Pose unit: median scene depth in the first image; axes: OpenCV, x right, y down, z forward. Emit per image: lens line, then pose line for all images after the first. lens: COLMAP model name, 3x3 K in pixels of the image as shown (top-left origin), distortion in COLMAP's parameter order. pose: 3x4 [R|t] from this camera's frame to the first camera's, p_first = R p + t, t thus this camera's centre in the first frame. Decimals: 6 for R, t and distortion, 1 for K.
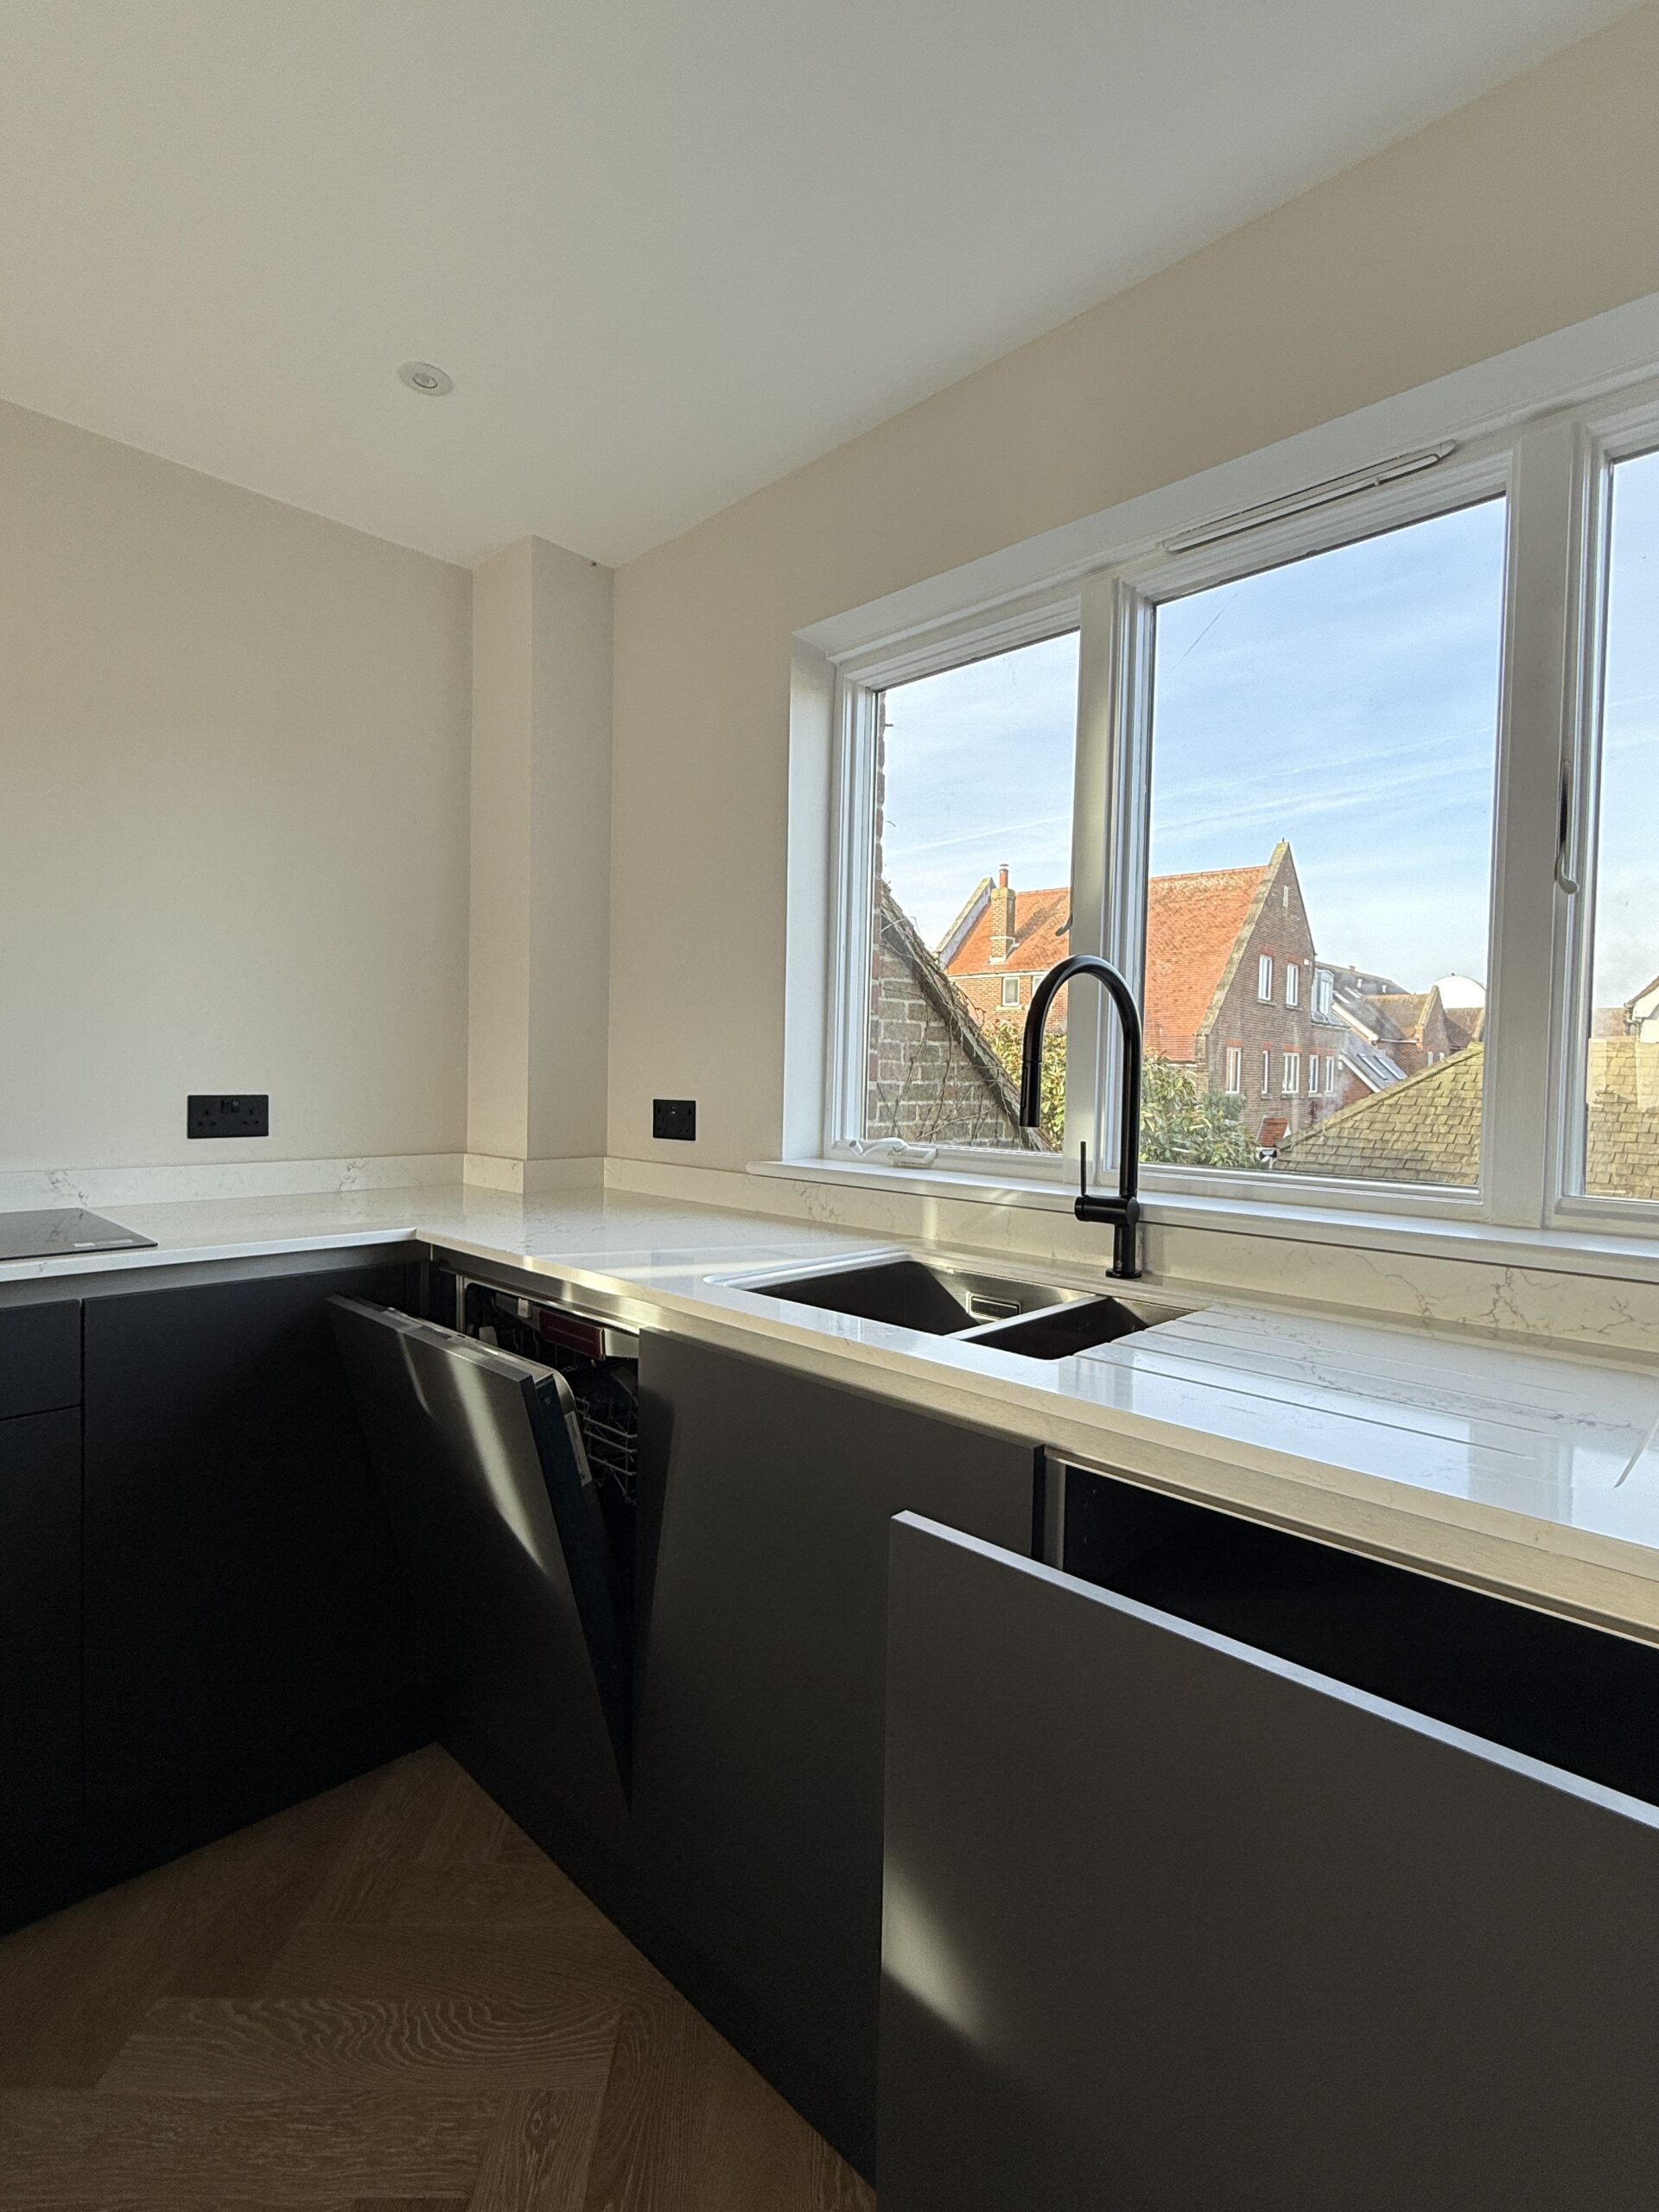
lens RADIAL K [[1053.0, 0, 829.5], [0, 1053.0, 1106.0], [0, 0, 1]] dist [-0.002750, -0.000909]
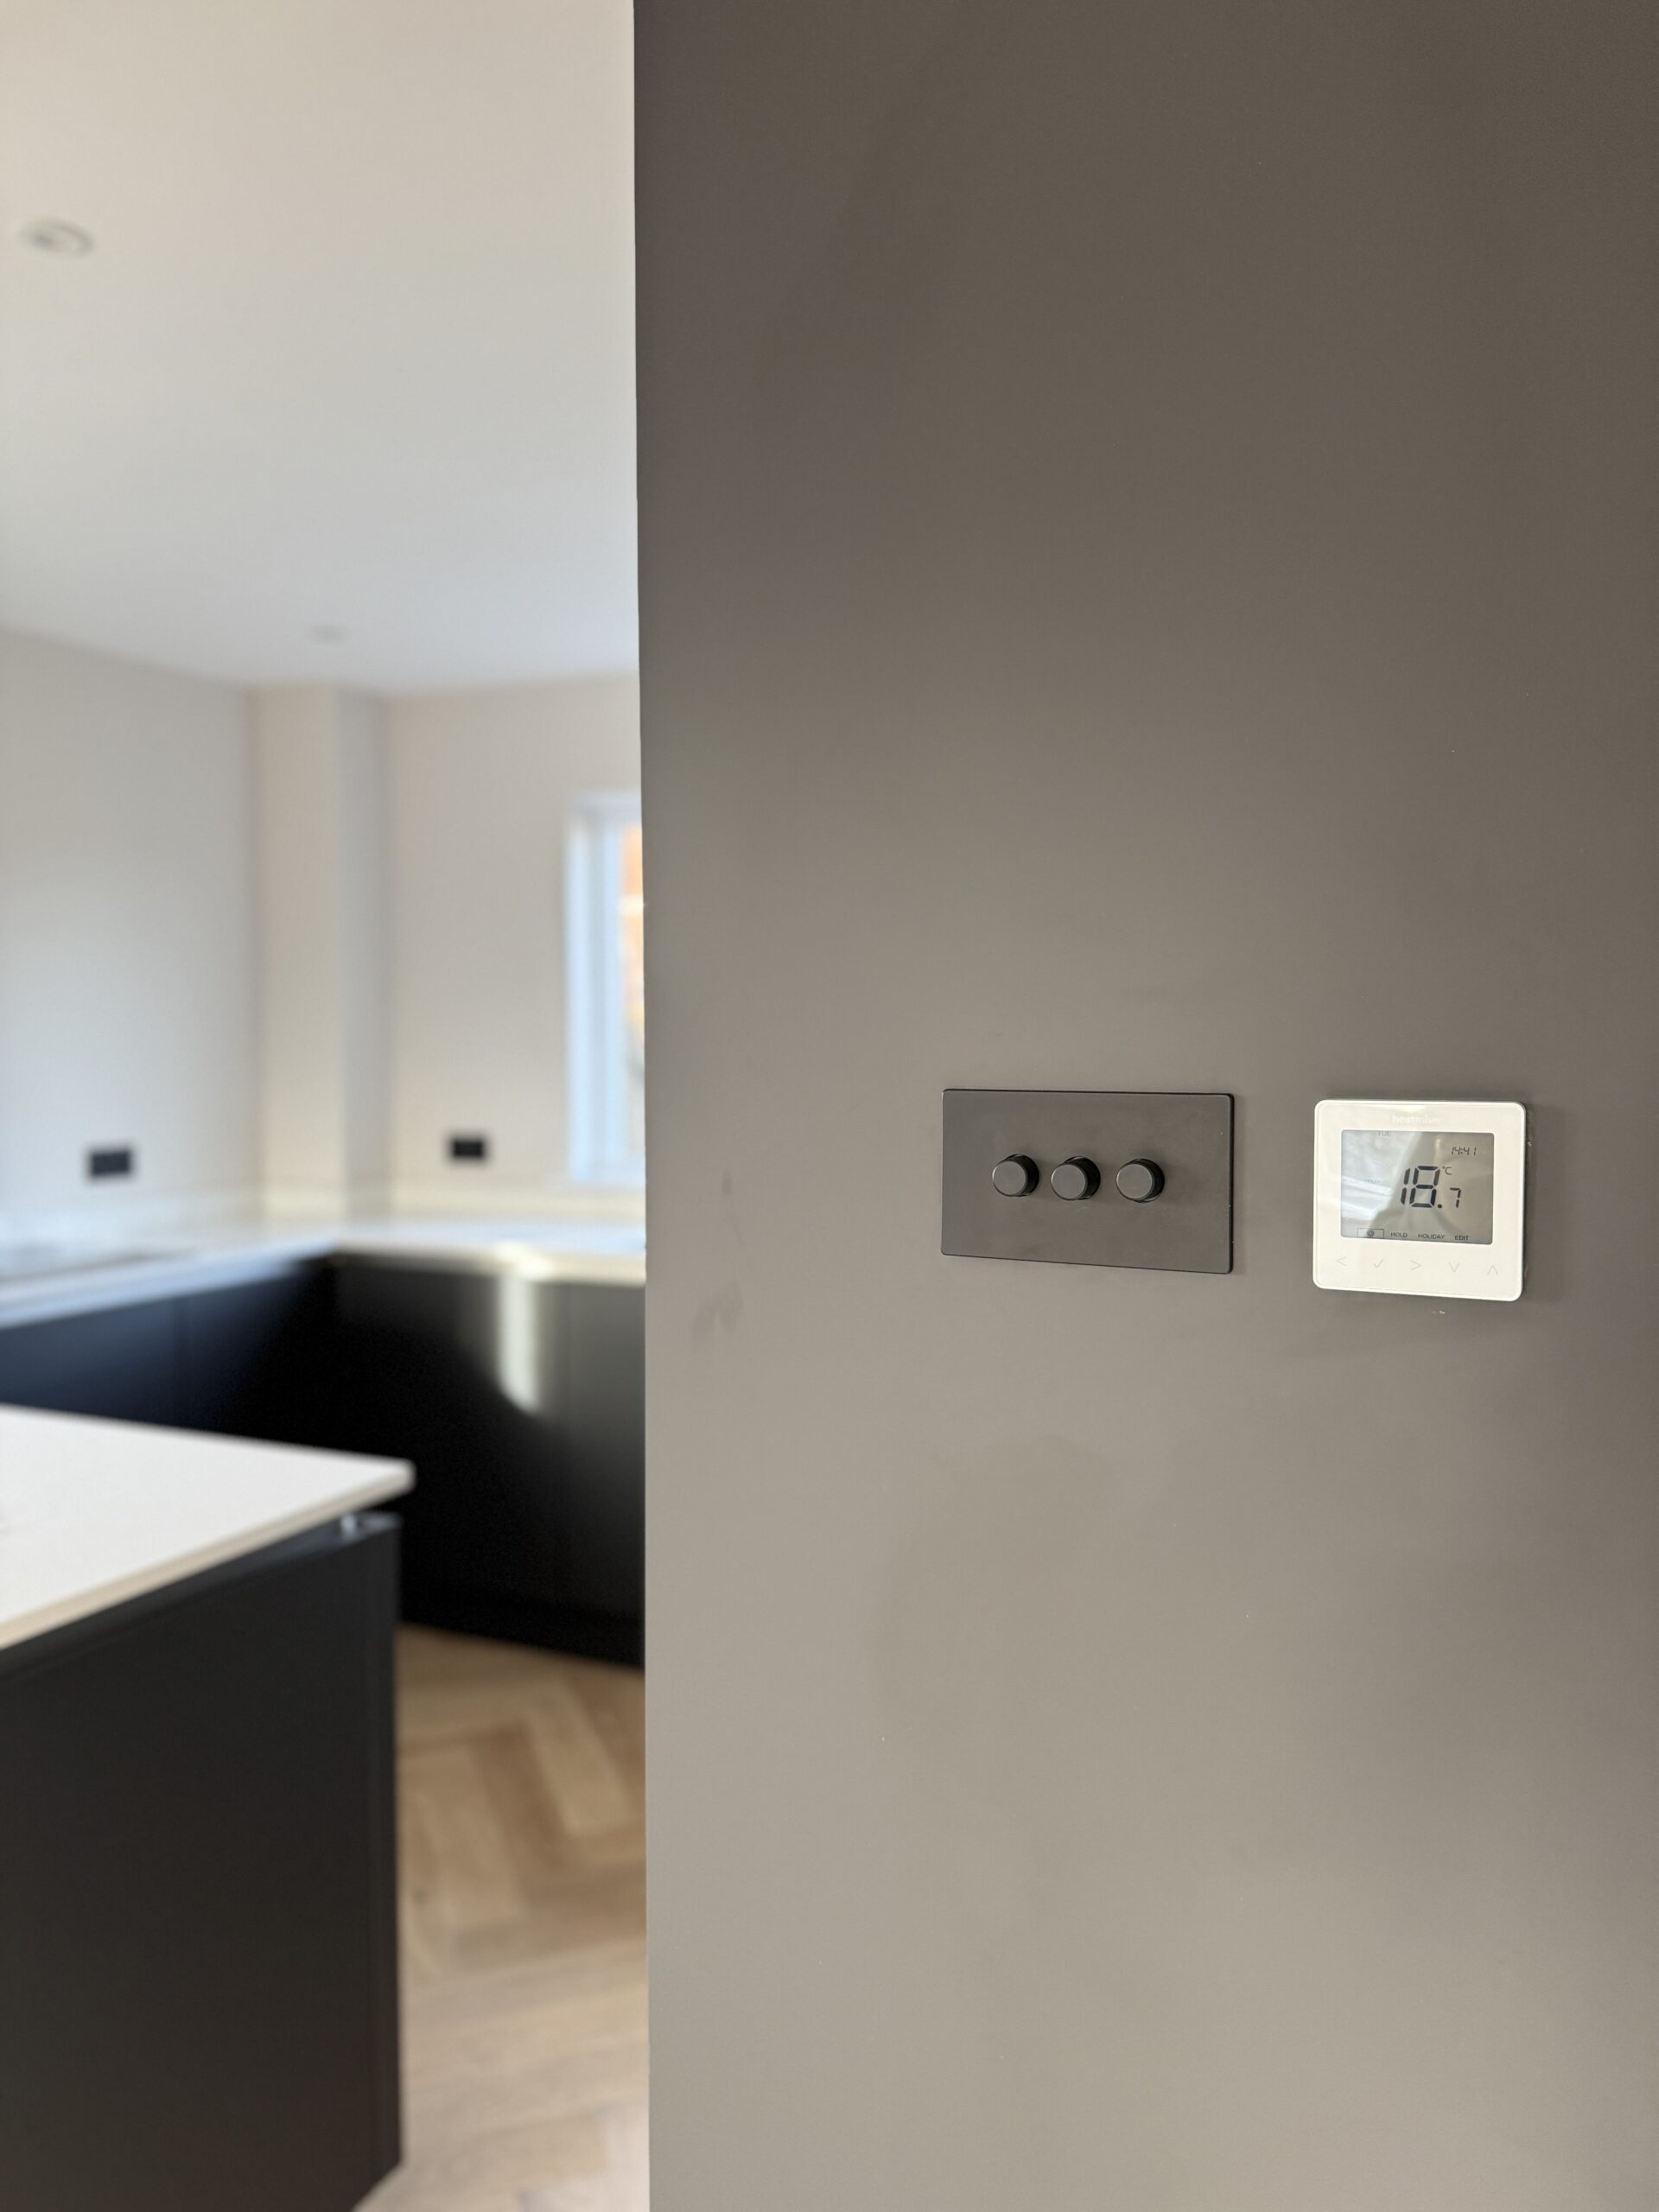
lens RADIAL K [[1586.3, 0, 829.5], [0, 1586.3, 1106.0], [0, 0, 1]] dist [0.005444, 0.002409]
pose [[0.942338, -0.033709, 0.332960, -0.361596], [0.028565, 0.999385, 0.020333, -0.063211], [-0.333441, -0.009650, 0.942722, -0.920639]]
